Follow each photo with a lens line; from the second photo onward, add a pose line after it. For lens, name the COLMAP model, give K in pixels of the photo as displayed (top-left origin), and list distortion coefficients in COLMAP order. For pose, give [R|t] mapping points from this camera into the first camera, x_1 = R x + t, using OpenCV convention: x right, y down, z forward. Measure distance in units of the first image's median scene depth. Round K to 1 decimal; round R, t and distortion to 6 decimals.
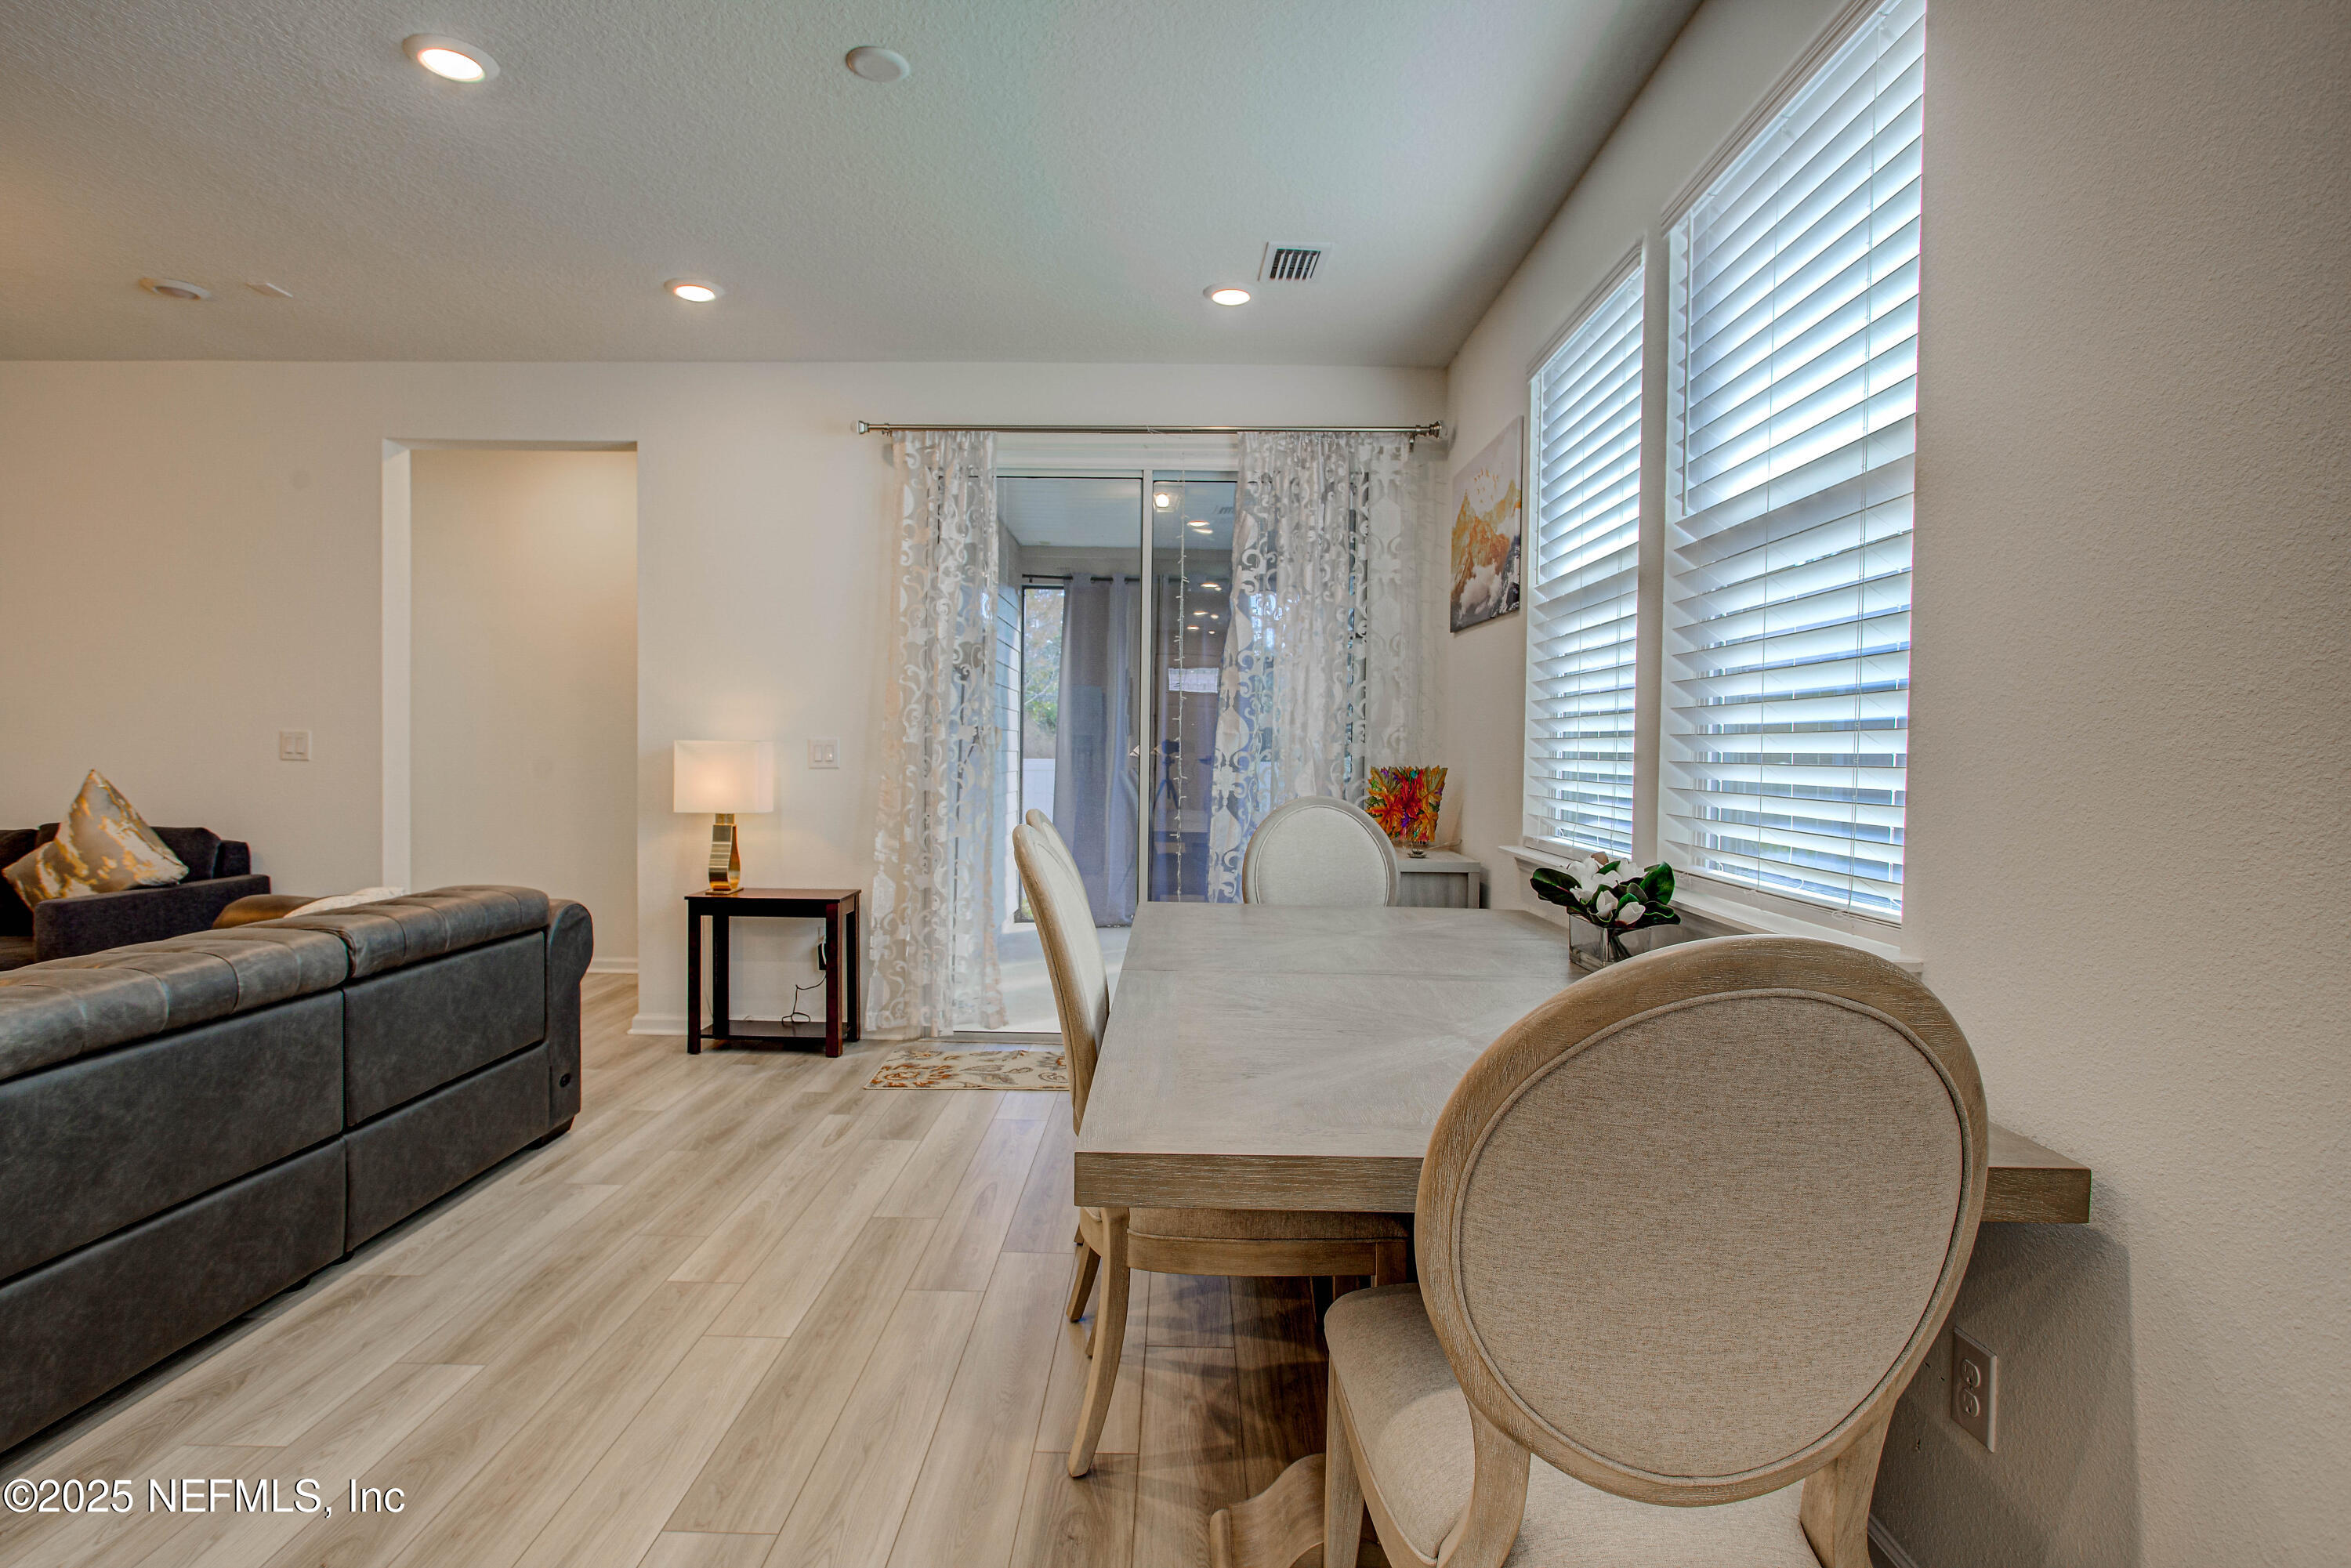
lens RADIAL K [[1198.0, 0, 1181.2], [0, 1198.0, 786.2], [0, 0, 1]] dist [-0.019544, 0.006309]
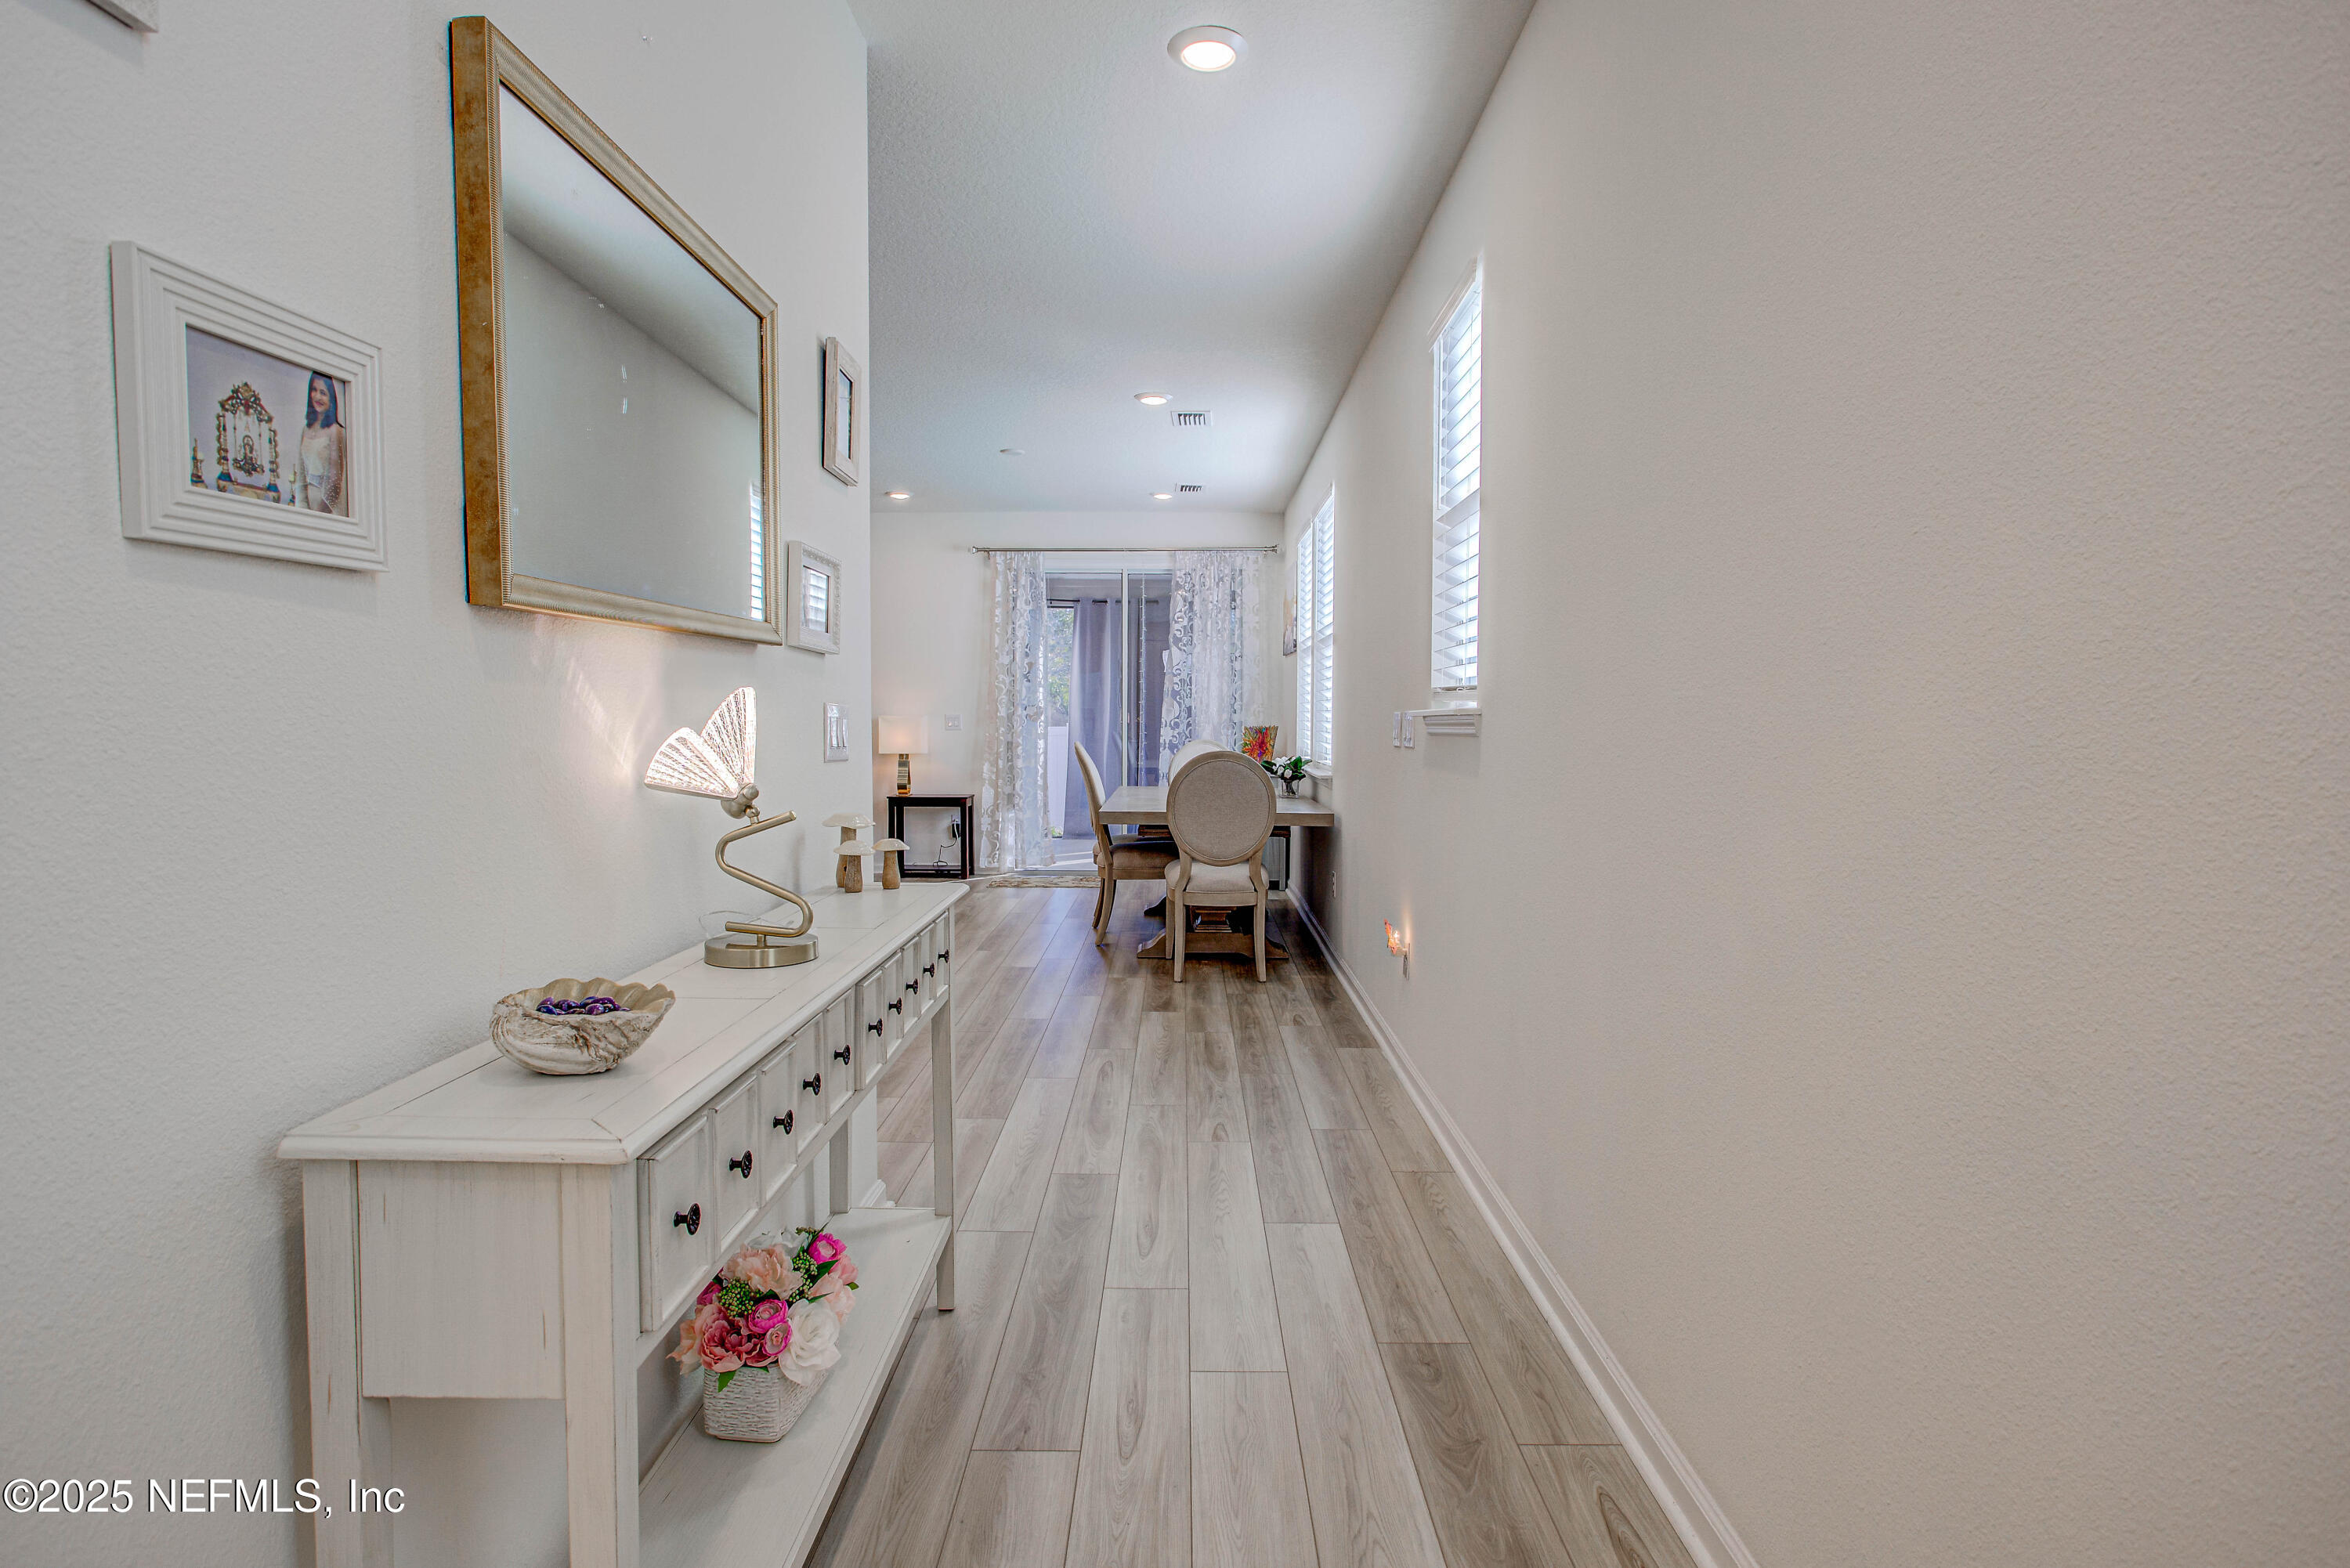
lens RADIAL K [[1197.4, 0, 1210.4], [0, 1197.4, 810.0], [0, 0, 1]] dist [-0.019544, 0.006309]
pose [[0.999649, -0.010603, 0.024276, 0.059206], [0.009468, 0.998878, 0.046398, 0.028817], [-0.024740, -0.046151, 0.998628, -0.934608]]
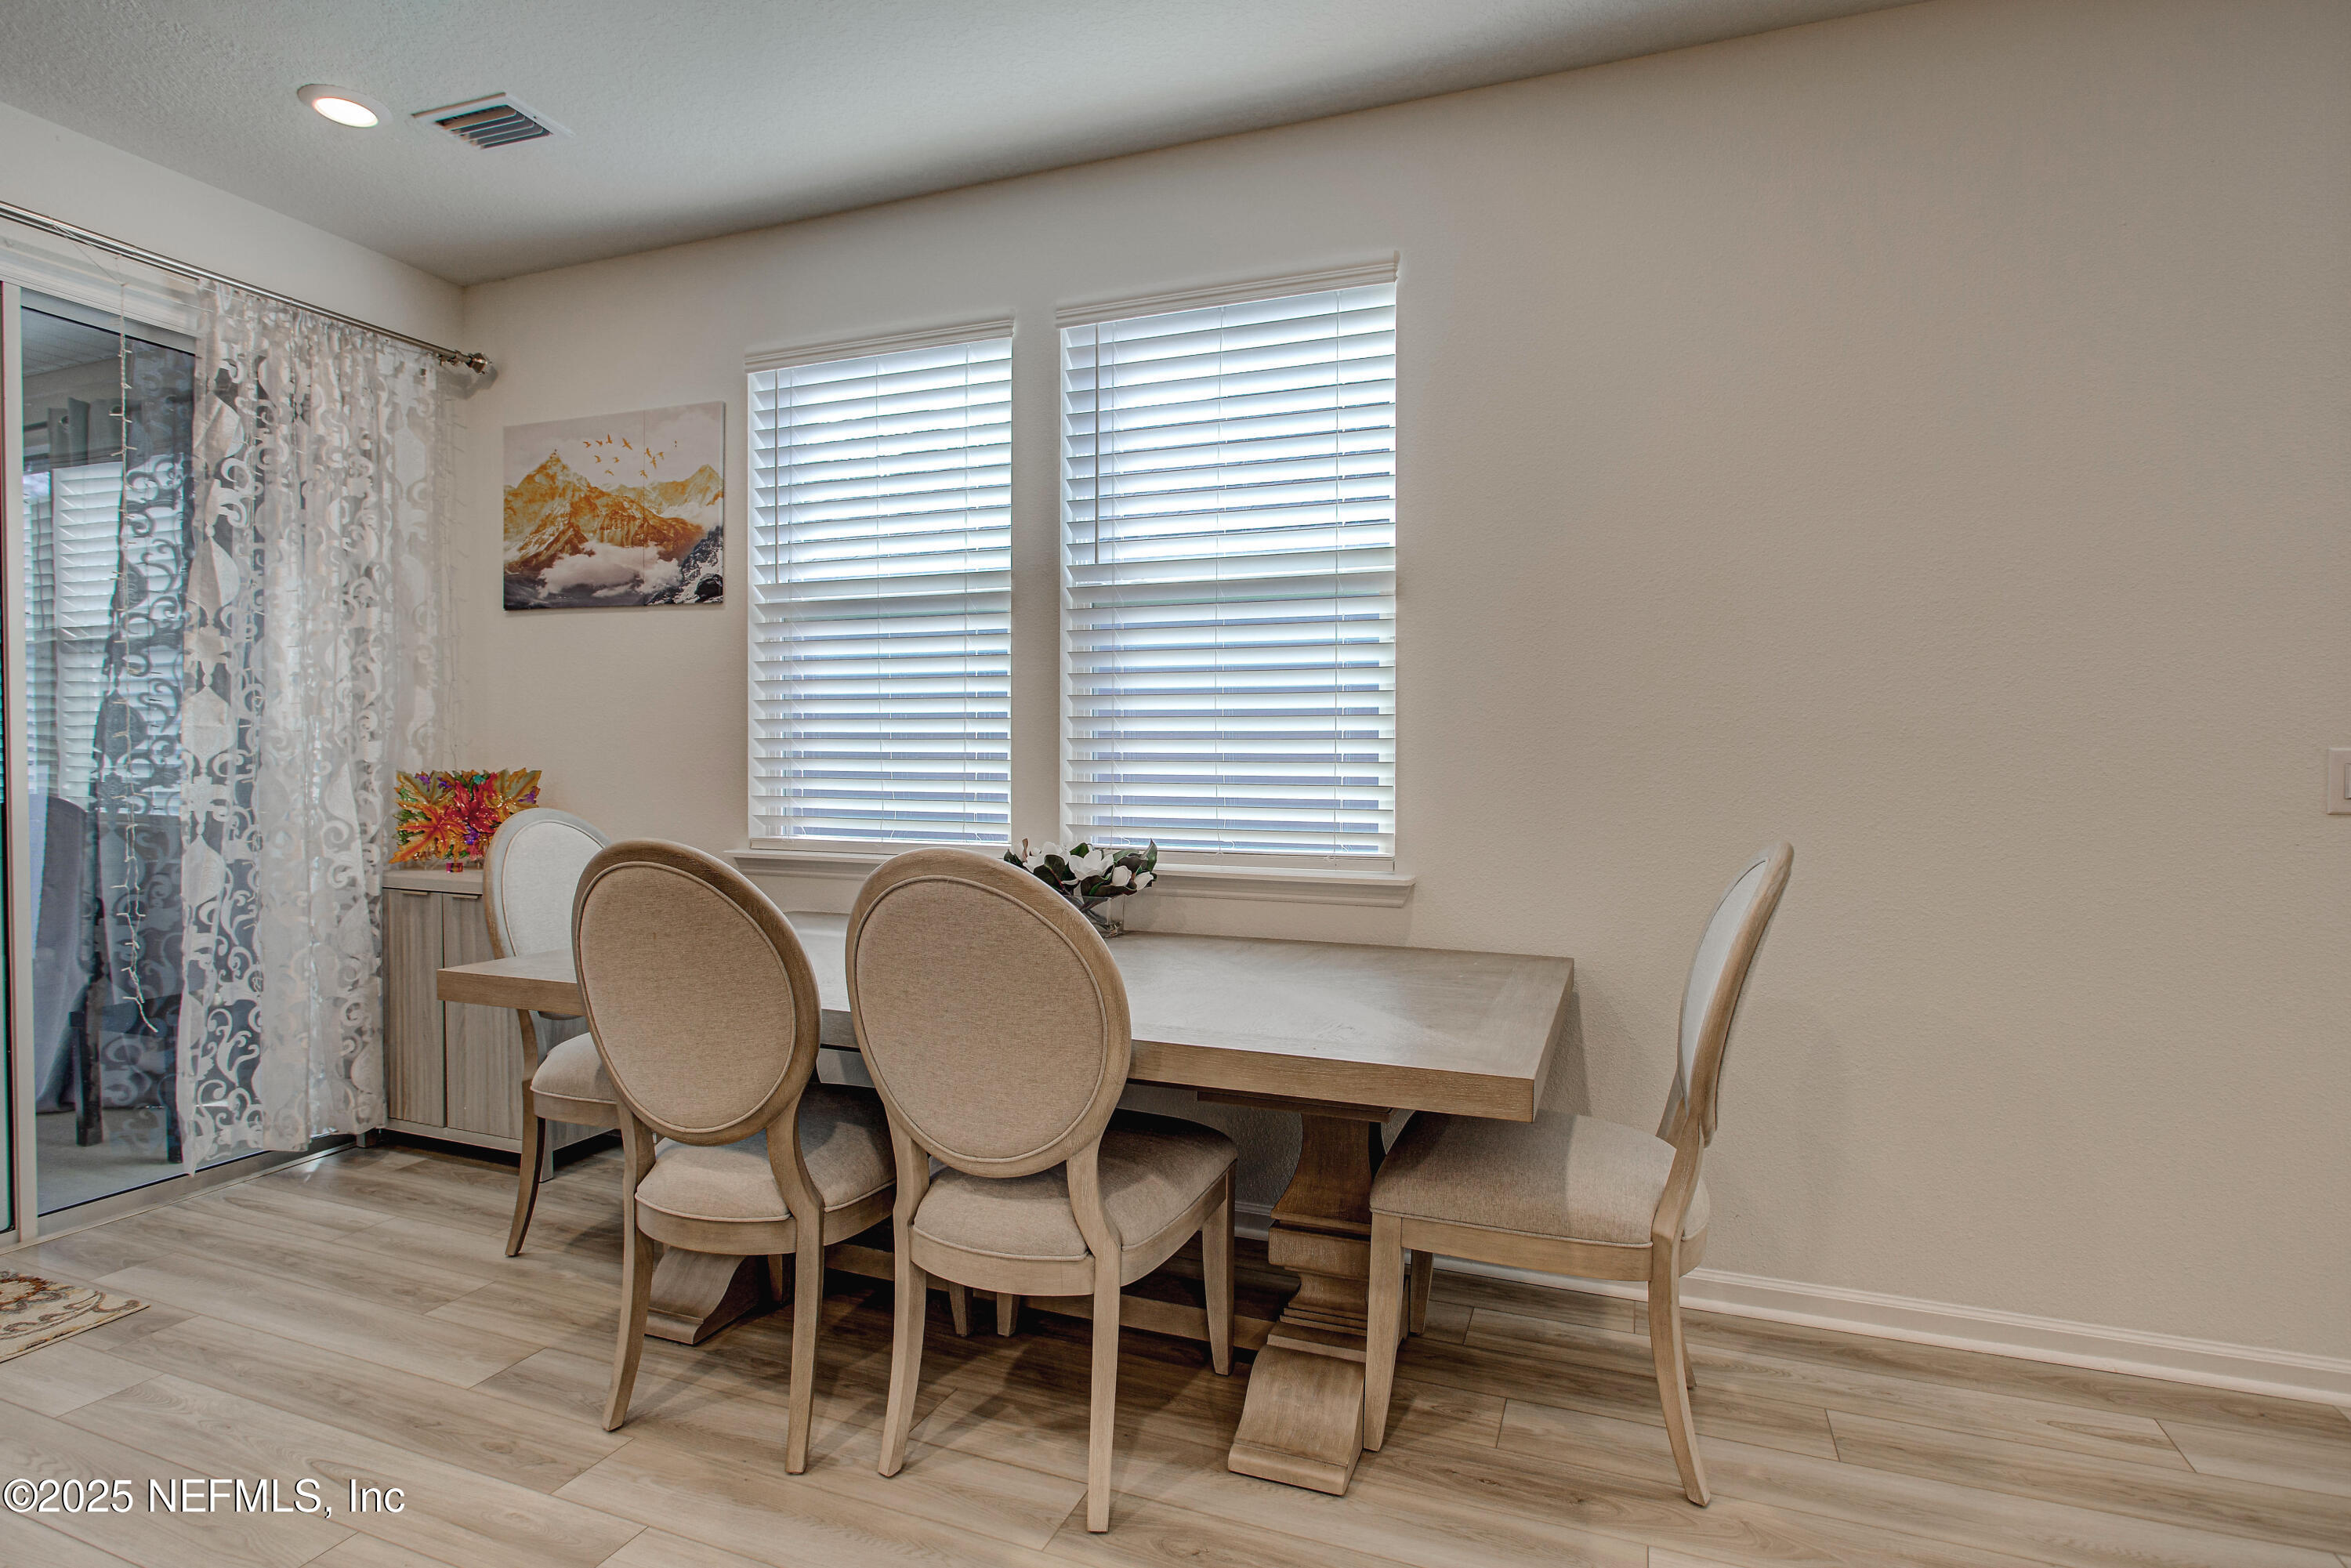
lens RADIAL K [[1198.0, 0, 1191.0], [0, 1198.0, 783.5], [0, 0, 1]] dist [-0.019544, 0.006309]
pose [[0.357631, -0.029151, 0.933408, -0.389500], [0.028383, 0.999390, 0.020337, -0.009910], [-0.933431, 0.019219, 0.358241, 0.250746]]
